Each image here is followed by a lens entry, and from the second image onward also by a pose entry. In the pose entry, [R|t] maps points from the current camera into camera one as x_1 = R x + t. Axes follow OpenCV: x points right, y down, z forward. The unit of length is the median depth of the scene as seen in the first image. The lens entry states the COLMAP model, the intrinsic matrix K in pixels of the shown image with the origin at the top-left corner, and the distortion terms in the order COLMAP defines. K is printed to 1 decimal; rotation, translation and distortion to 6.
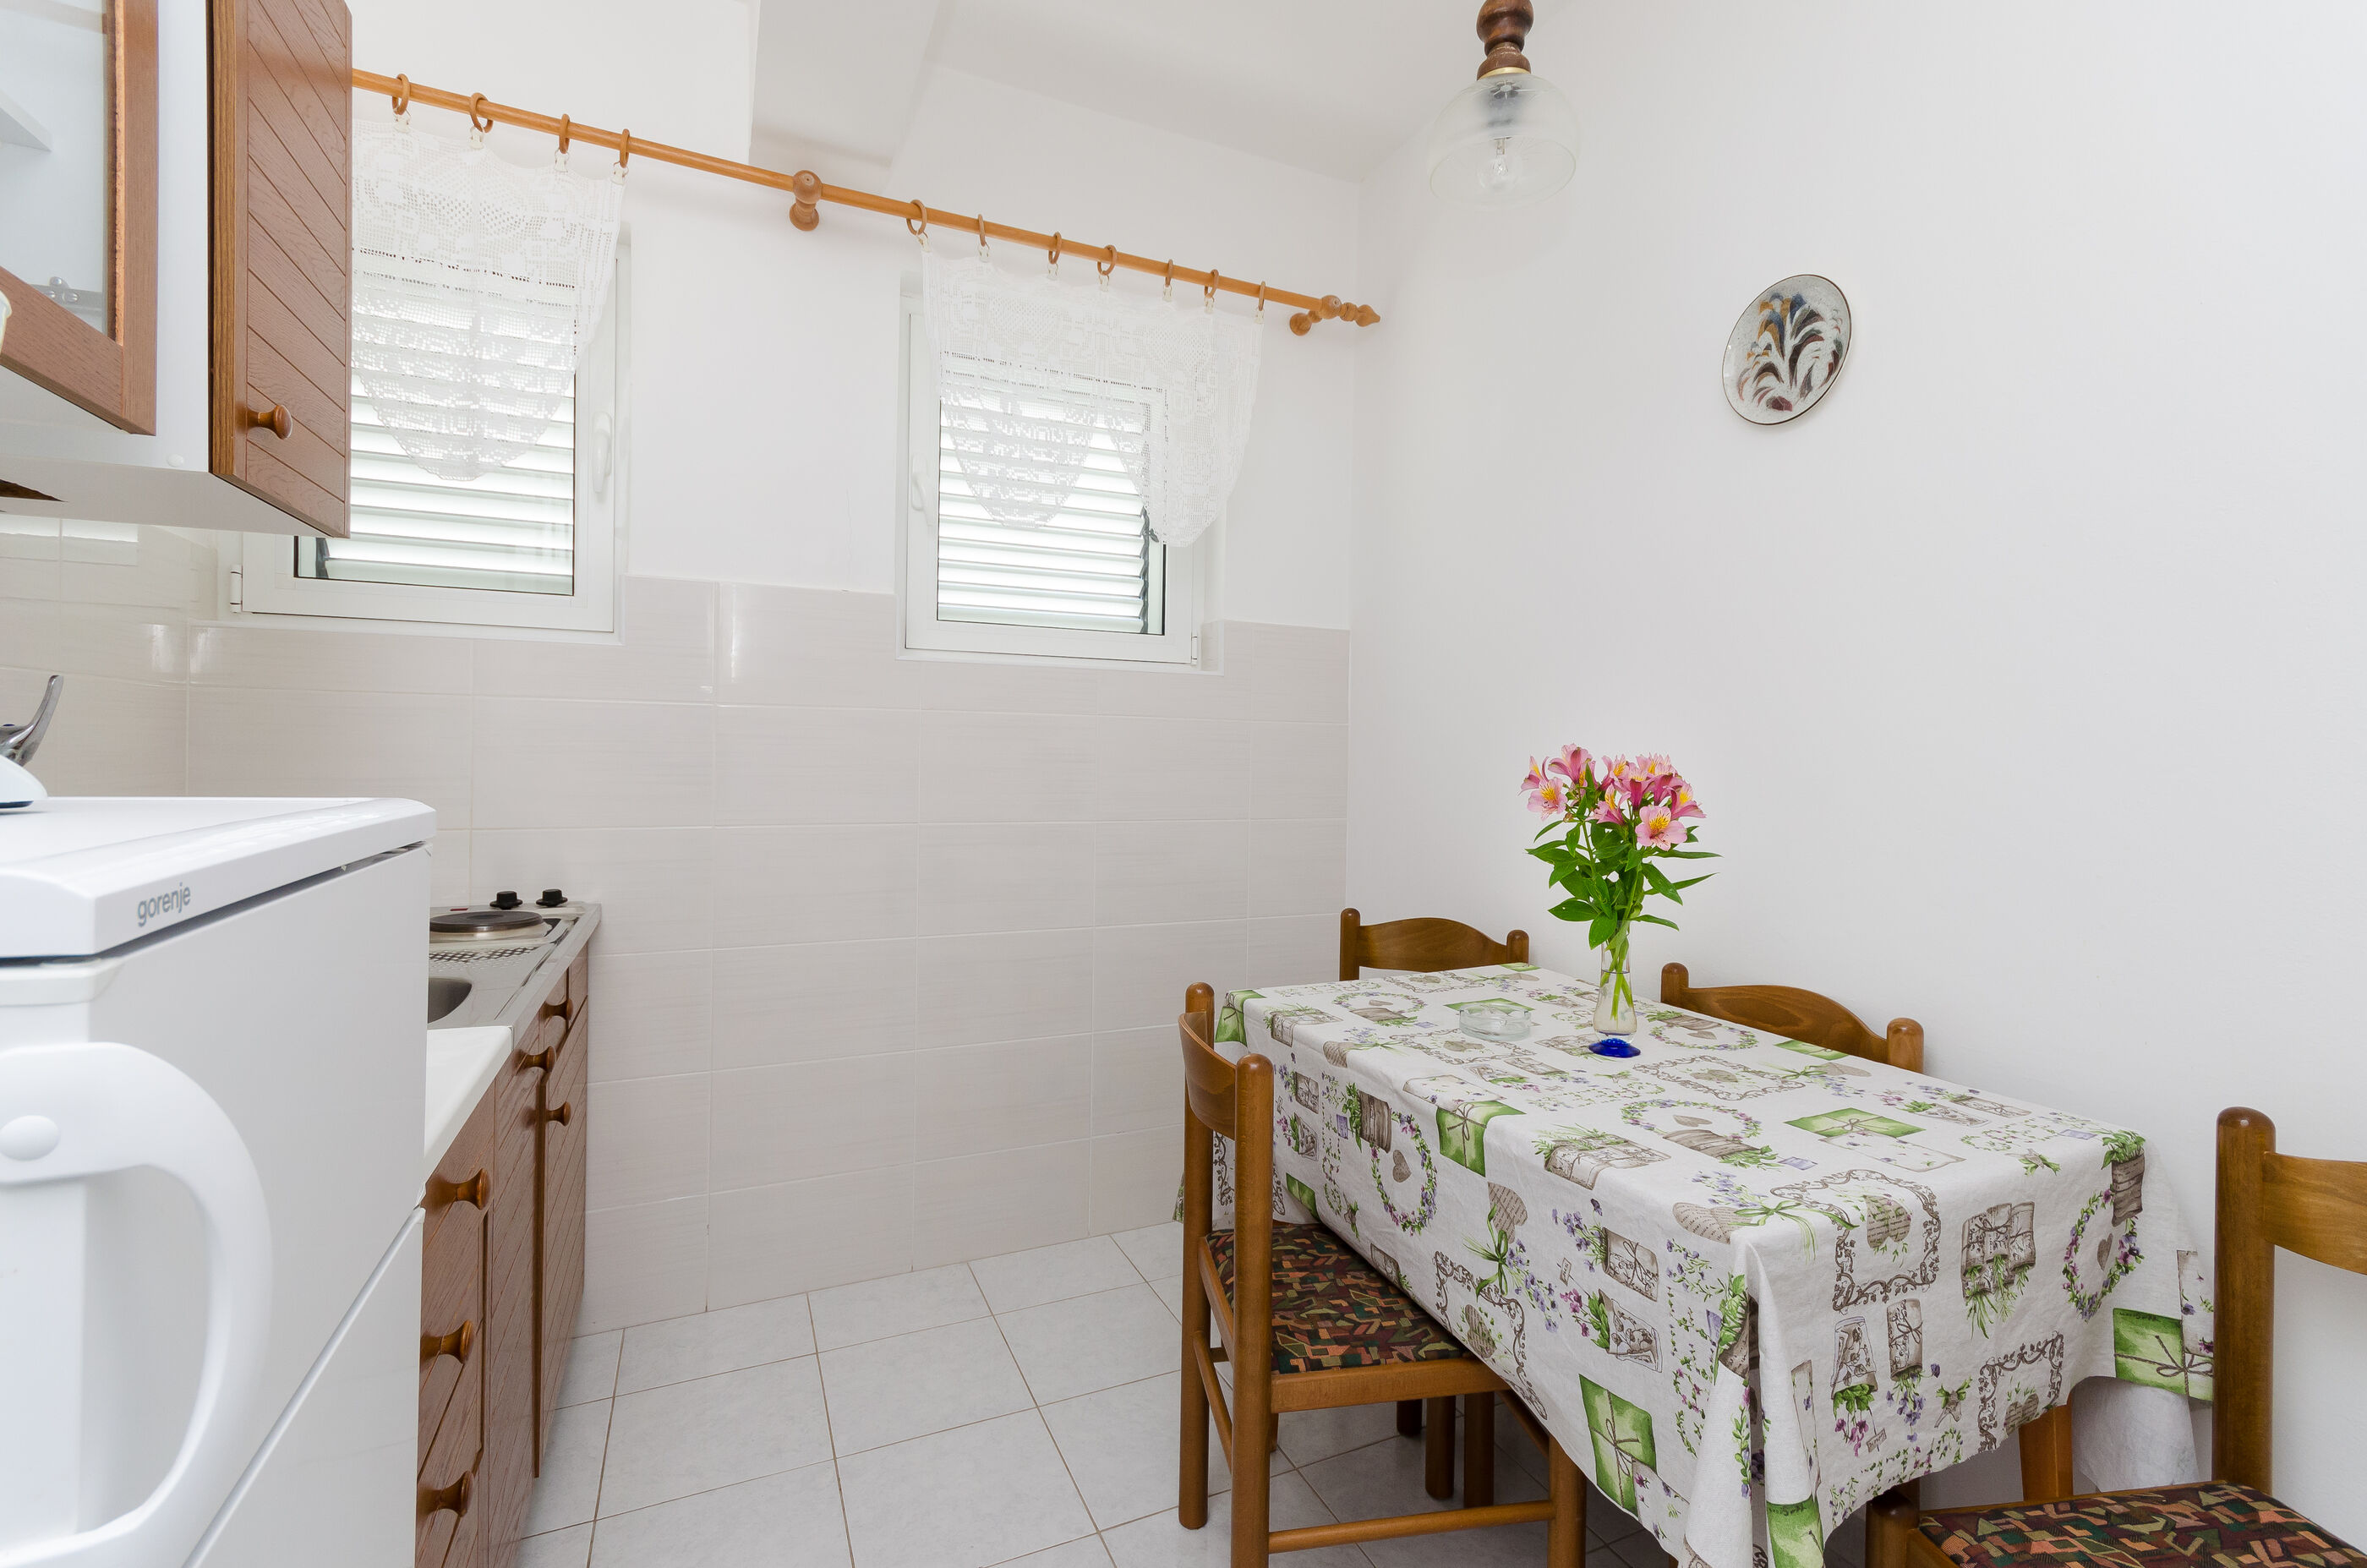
lens RADIAL K [[1053.4, 0, 1273.2], [0, 1053.4, 755.5], [0, 0, 1]] dist [-0.002025, 0.000003]
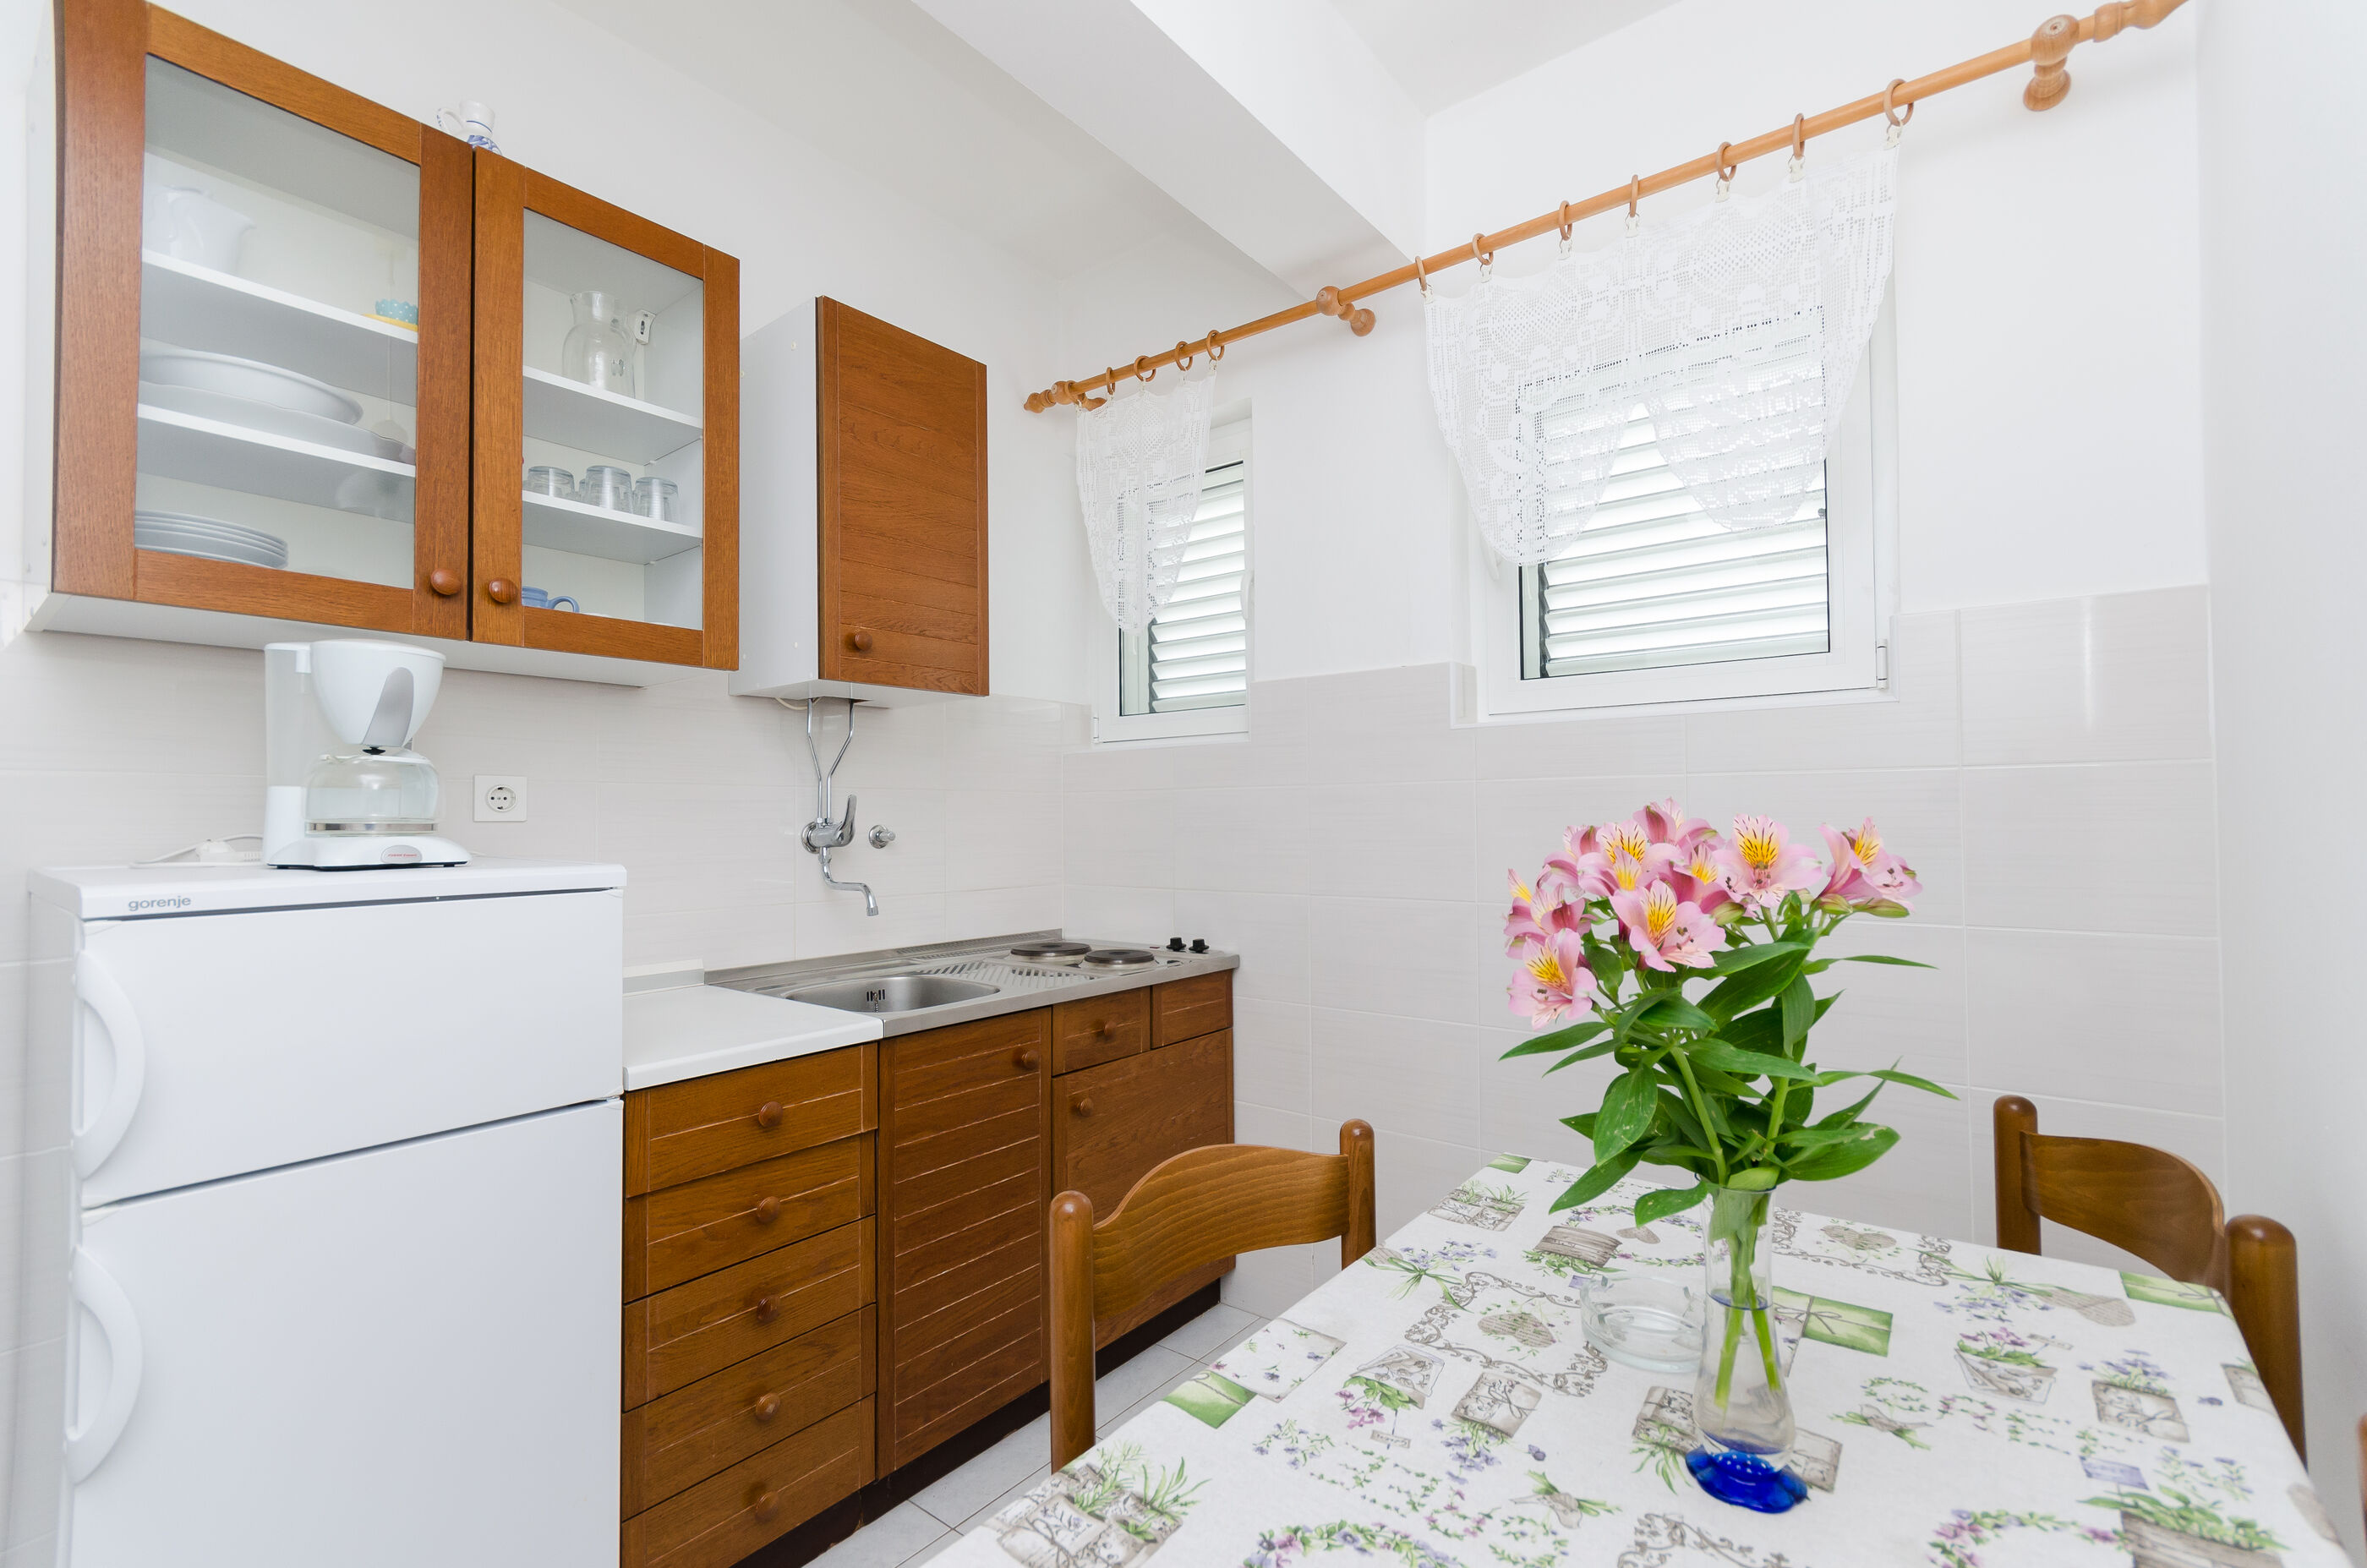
lens RADIAL K [[1059.7, 0, 1183.5], [0, 1059.7, 784.0], [0, 0, 1]] dist [0.004214, 0.001565]
pose [[0.427382, -0.050126, -0.902680, 0.643880], [0.014842, 0.998716, -0.048432, 0.003025], [0.903949, 0.007301, 0.427578, 0.585584]]
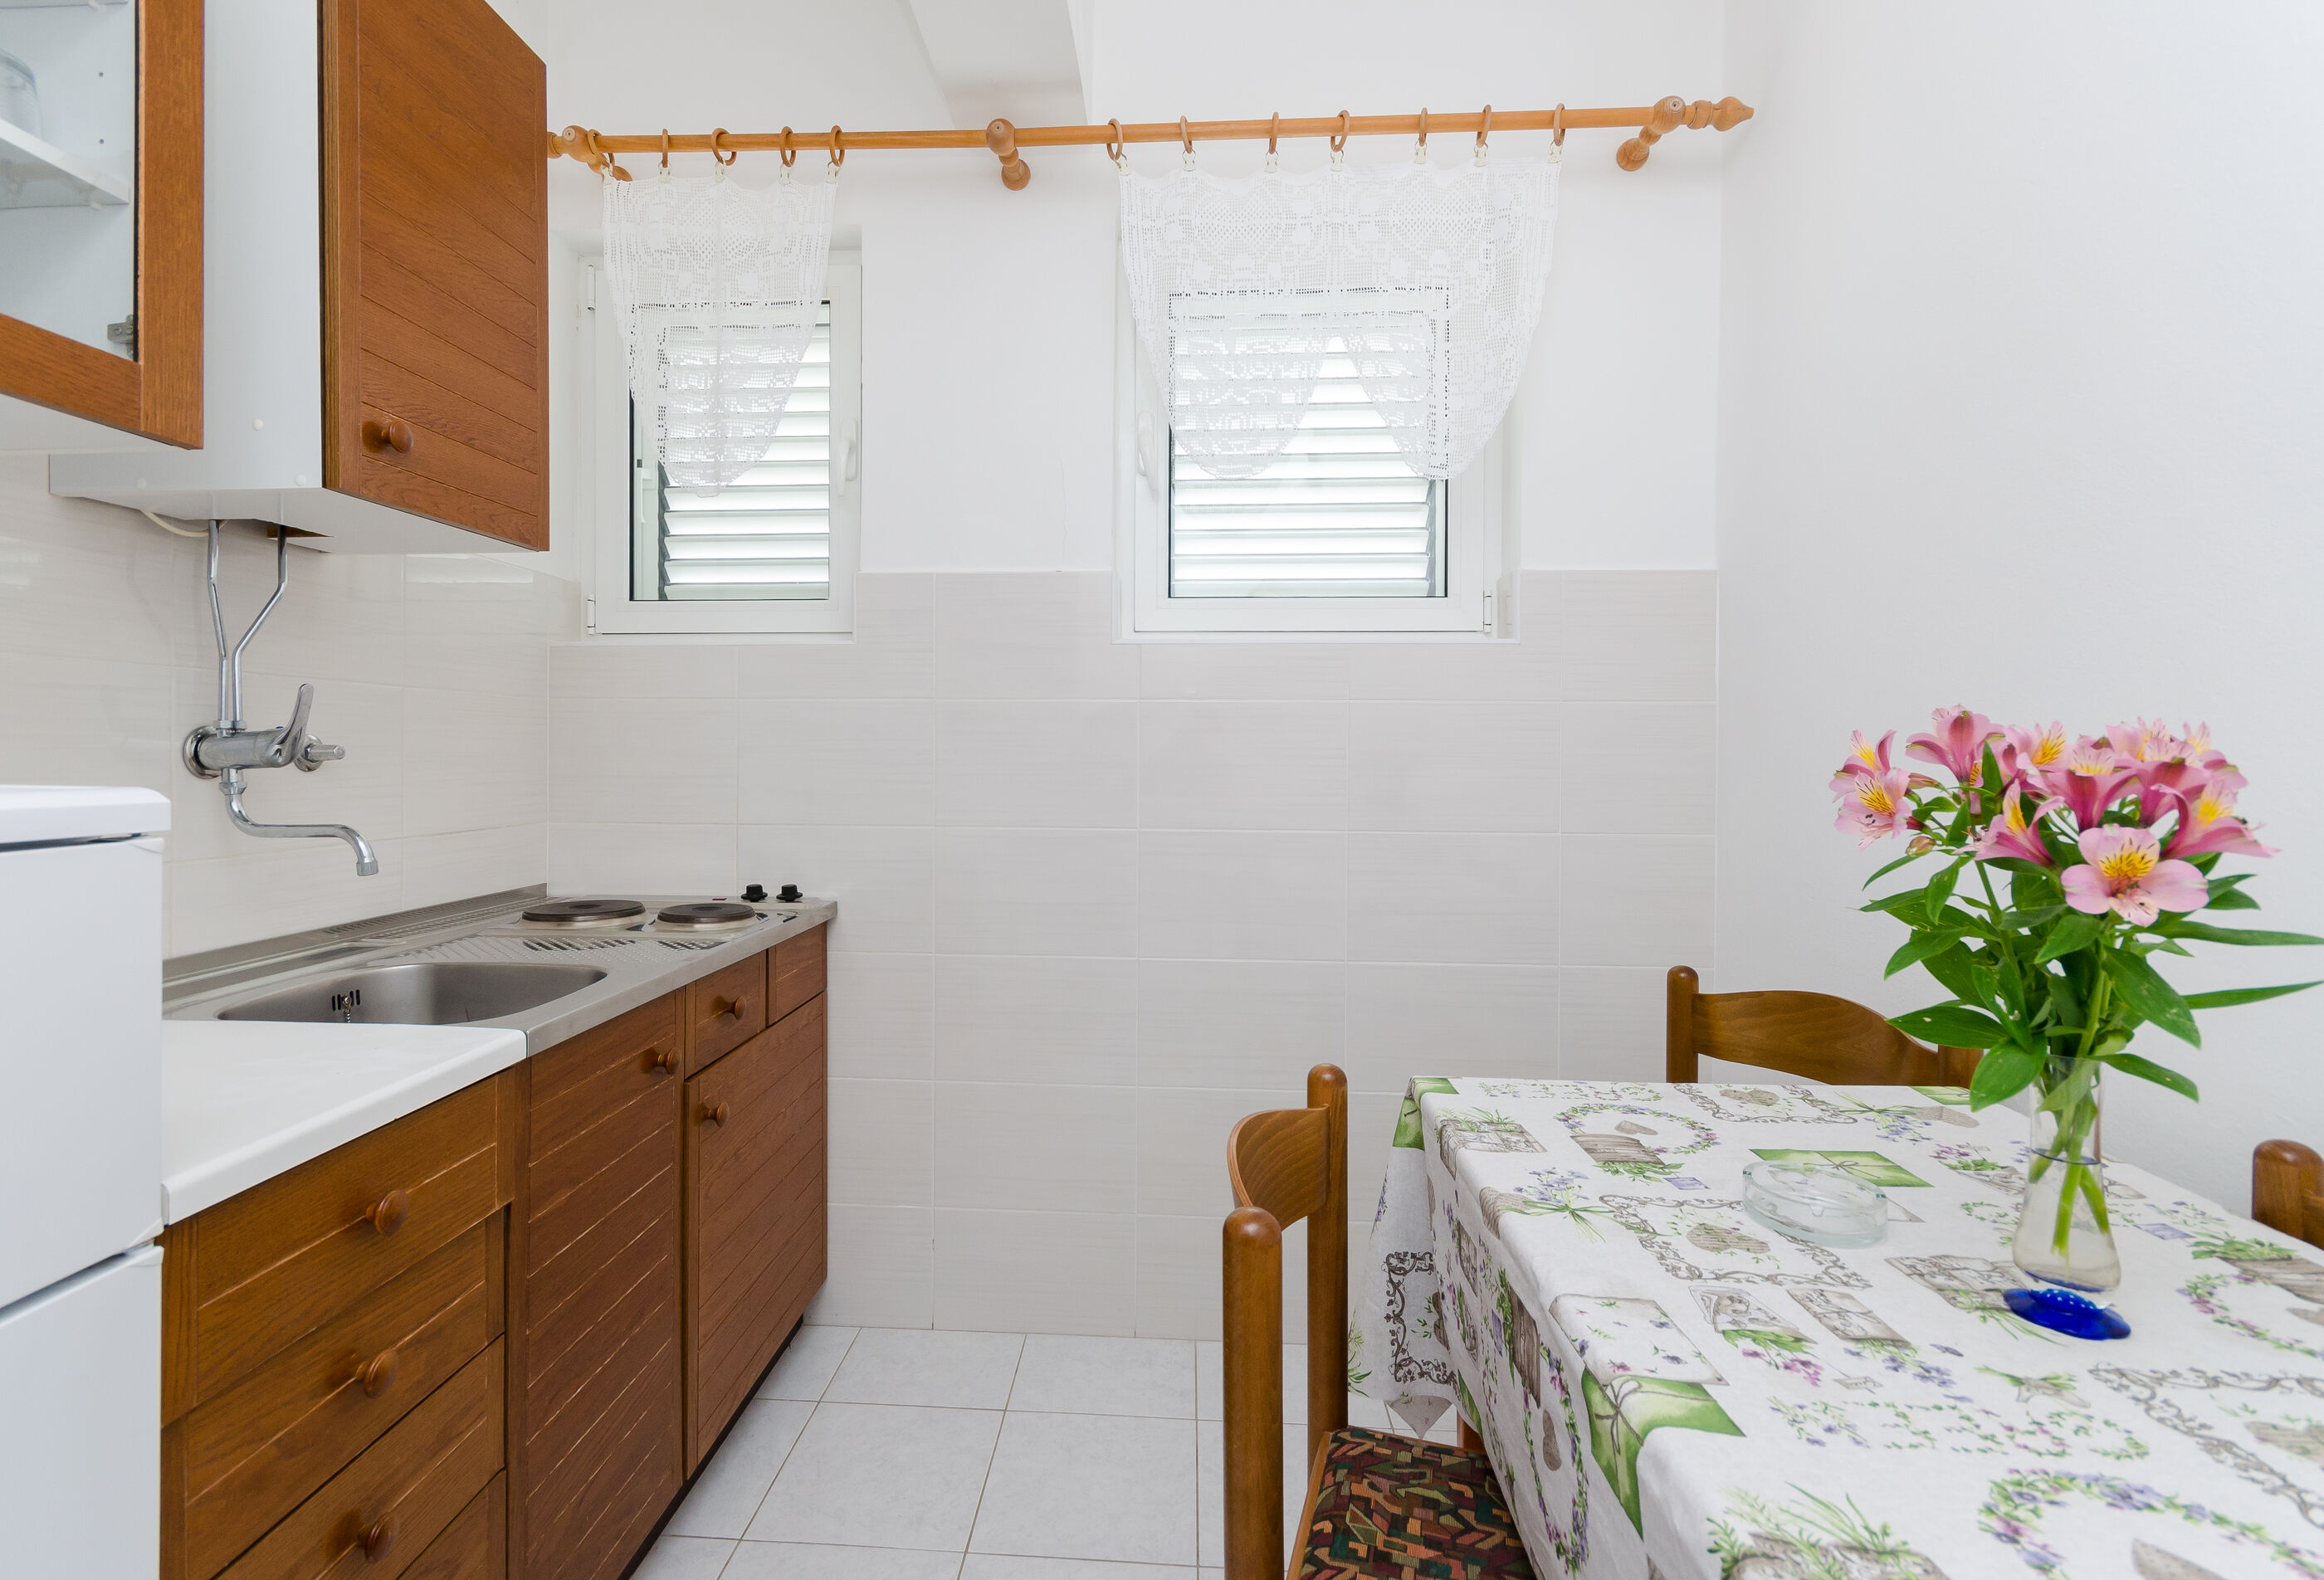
lens RADIAL K [[1103.2, 0, 1149.7], [0, 1103.2, 749.3], [0, 0, 1]] dist [0.007008, -0.000752]
pose [[0.867214, -0.013190, -0.497761, 0.212016], [0.009300, 0.999904, -0.010294, 0.012785], [0.497849, 0.004298, 0.867253, 0.323870]]
